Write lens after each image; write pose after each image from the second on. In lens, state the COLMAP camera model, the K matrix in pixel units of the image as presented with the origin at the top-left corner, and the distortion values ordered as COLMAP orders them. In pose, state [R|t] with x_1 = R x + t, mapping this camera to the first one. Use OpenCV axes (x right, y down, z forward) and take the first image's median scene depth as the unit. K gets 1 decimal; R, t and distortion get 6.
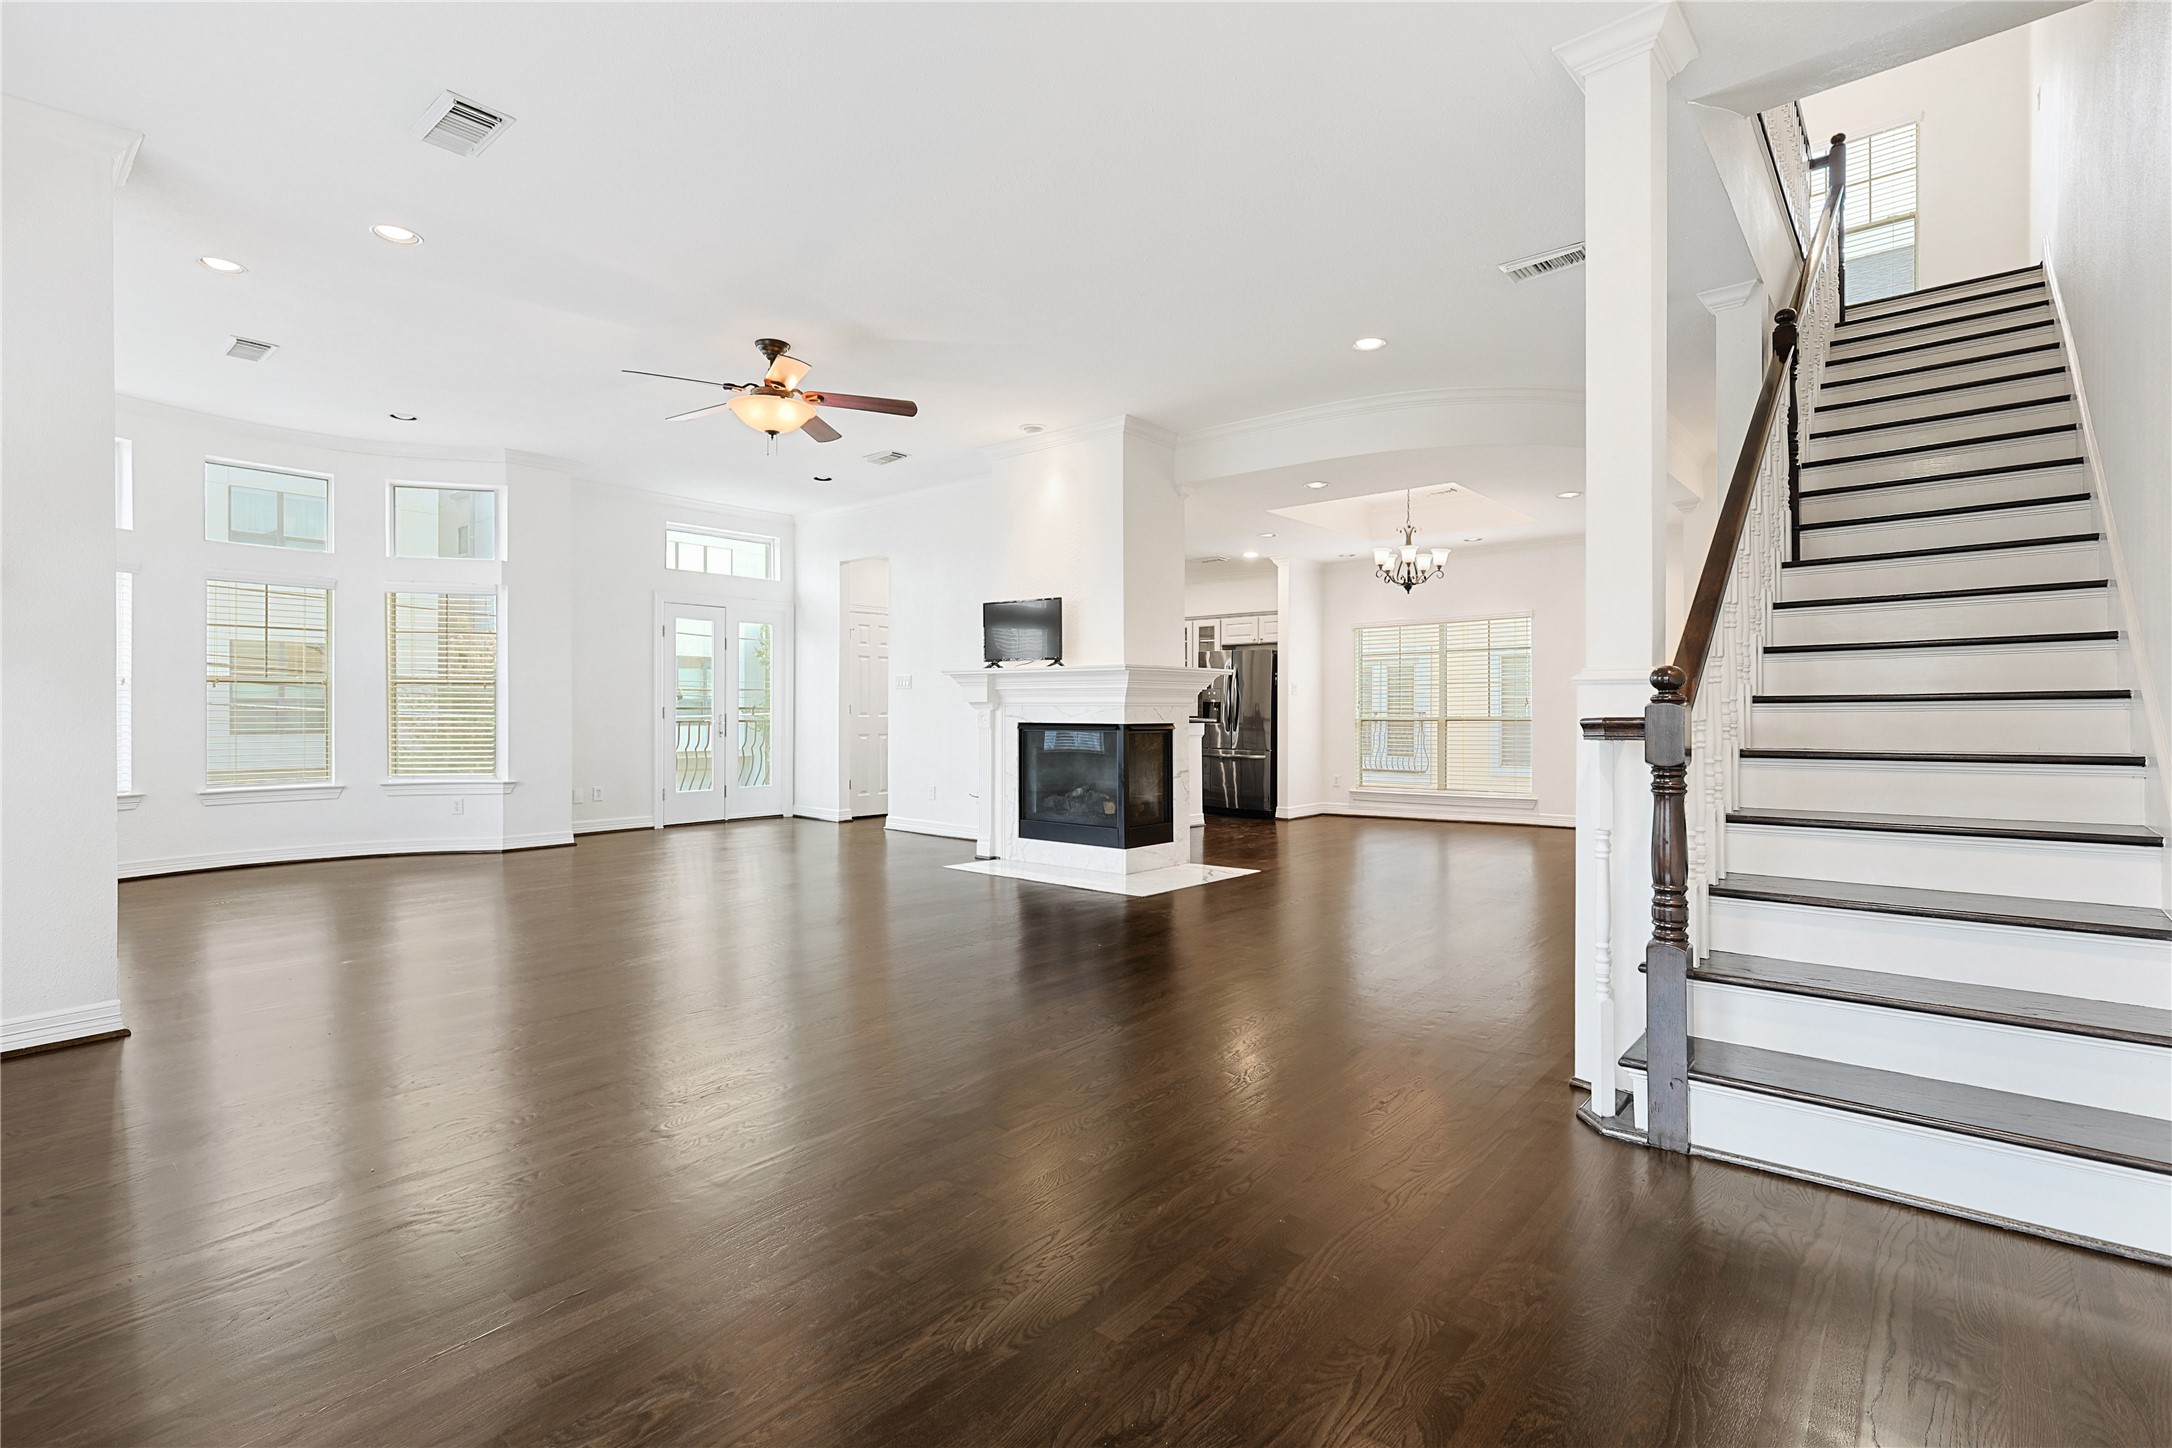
lens RADIAL K [[1002.0, 0, 1088.3], [0, 1002.0, 716.4], [0, 0, 1]] dist [-0.002449, 0.001941]
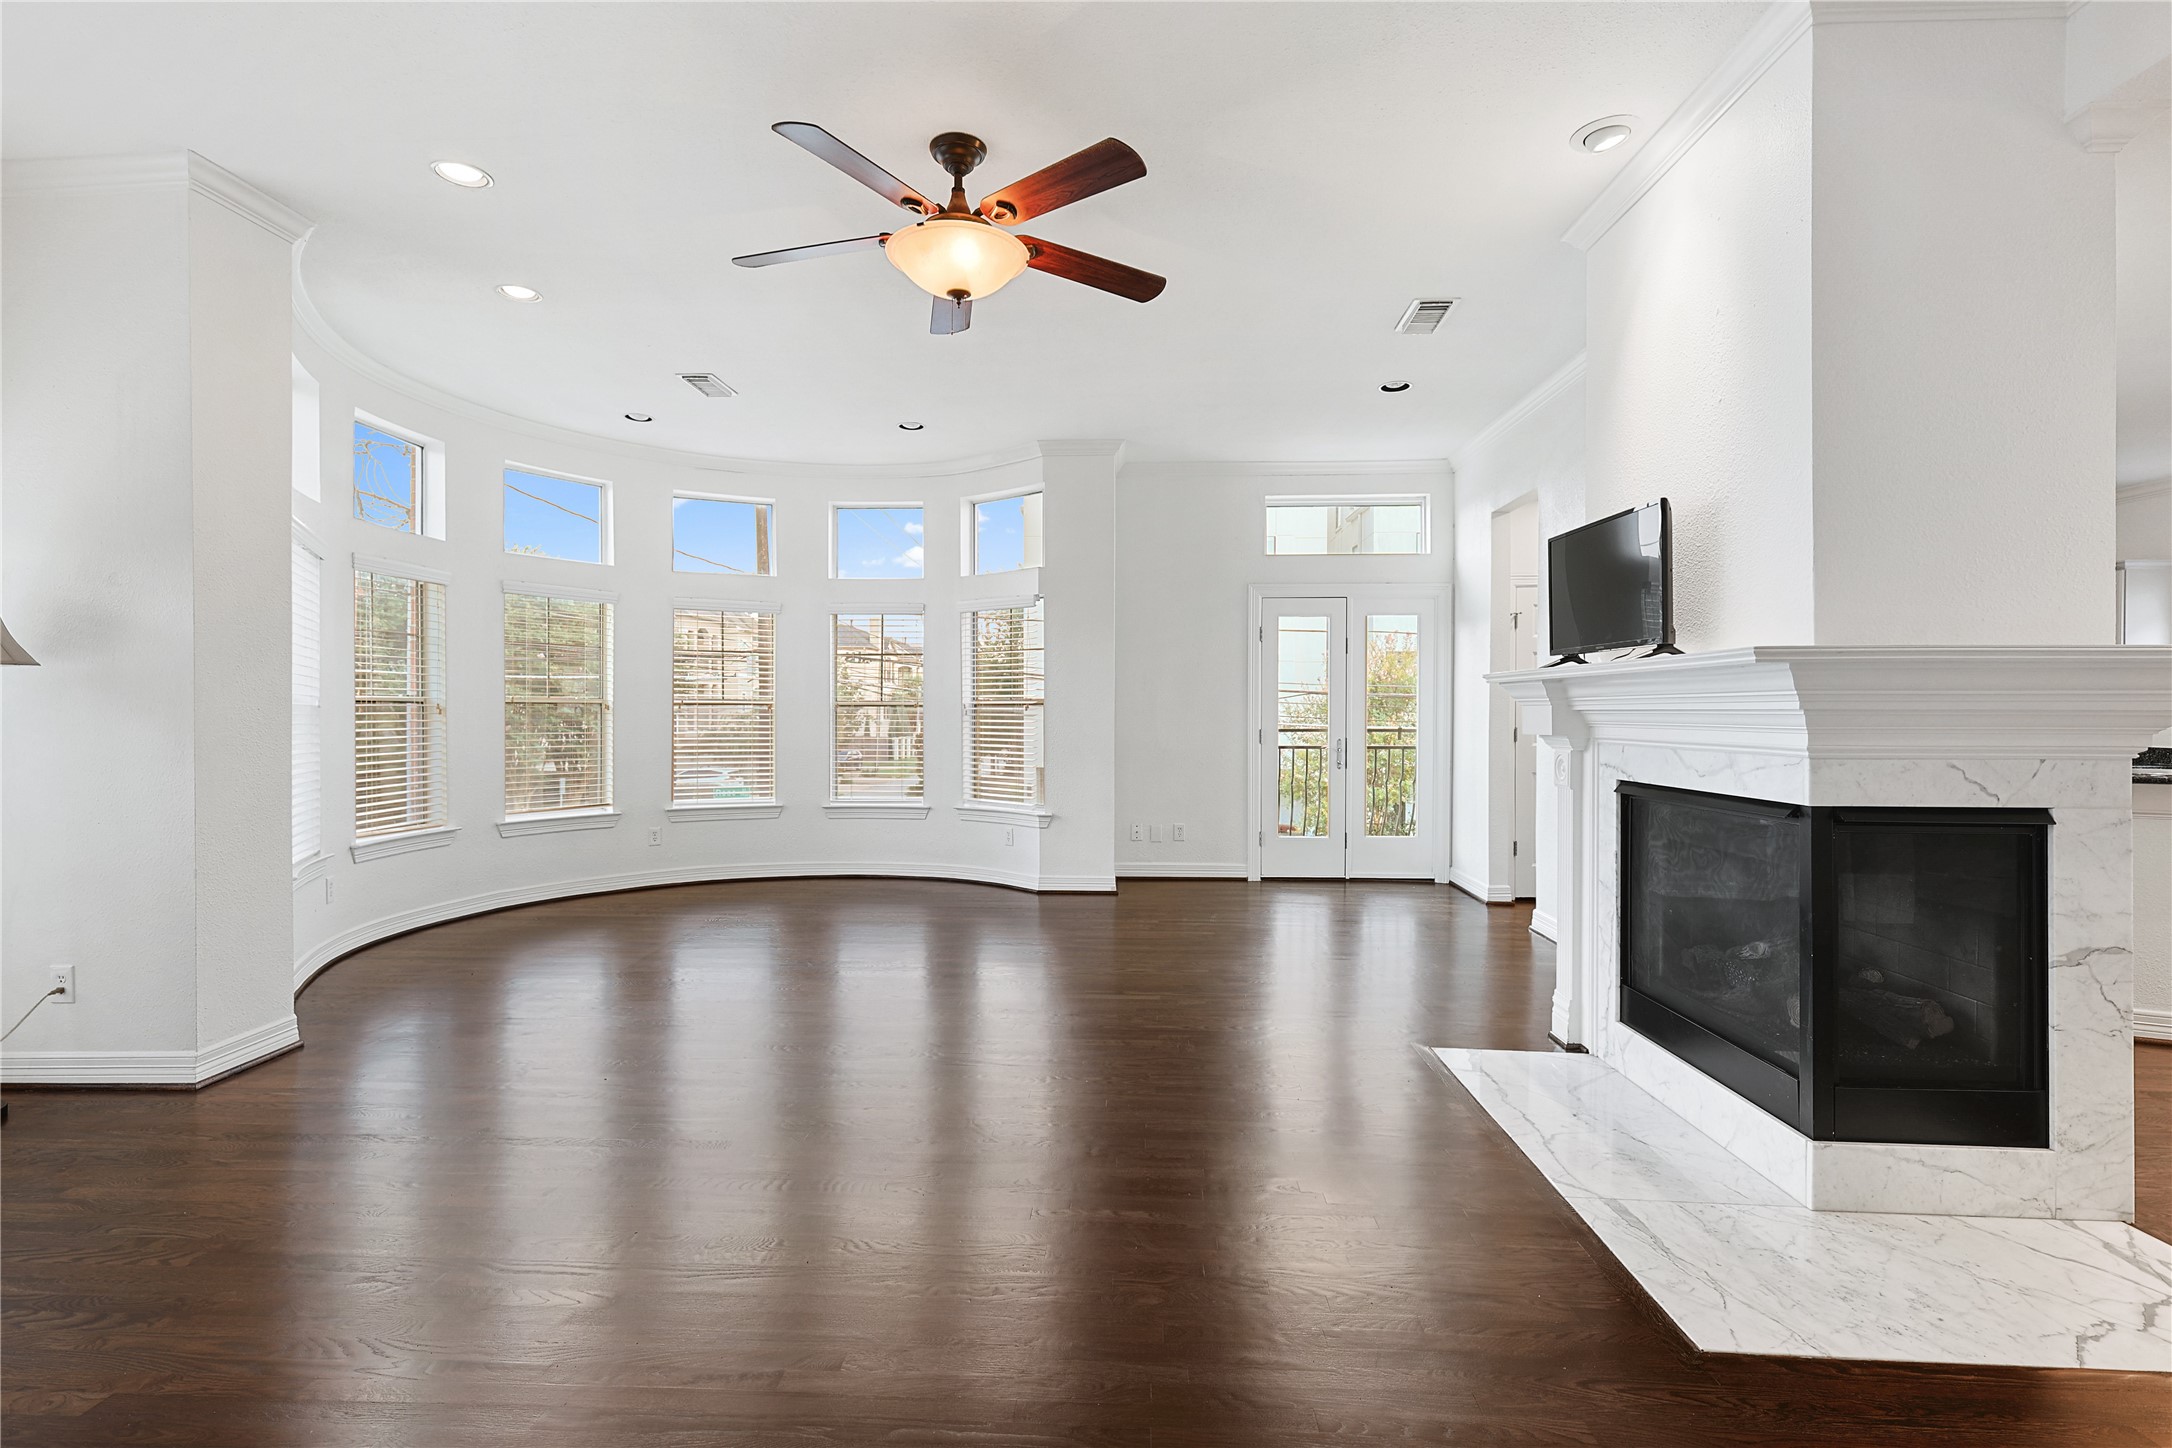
lens RADIAL K [[1002.0, 0, 1070.2], [0, 1002.0, 719.1], [0, 0, 1]] dist [-0.002449, 0.001941]
pose [[0.599983, 0.006019, -0.799990, 0.153690], [-0.008671, 0.999962, 0.001021, -0.020807], [0.799966, 0.006325, 0.600012, 0.503801]]
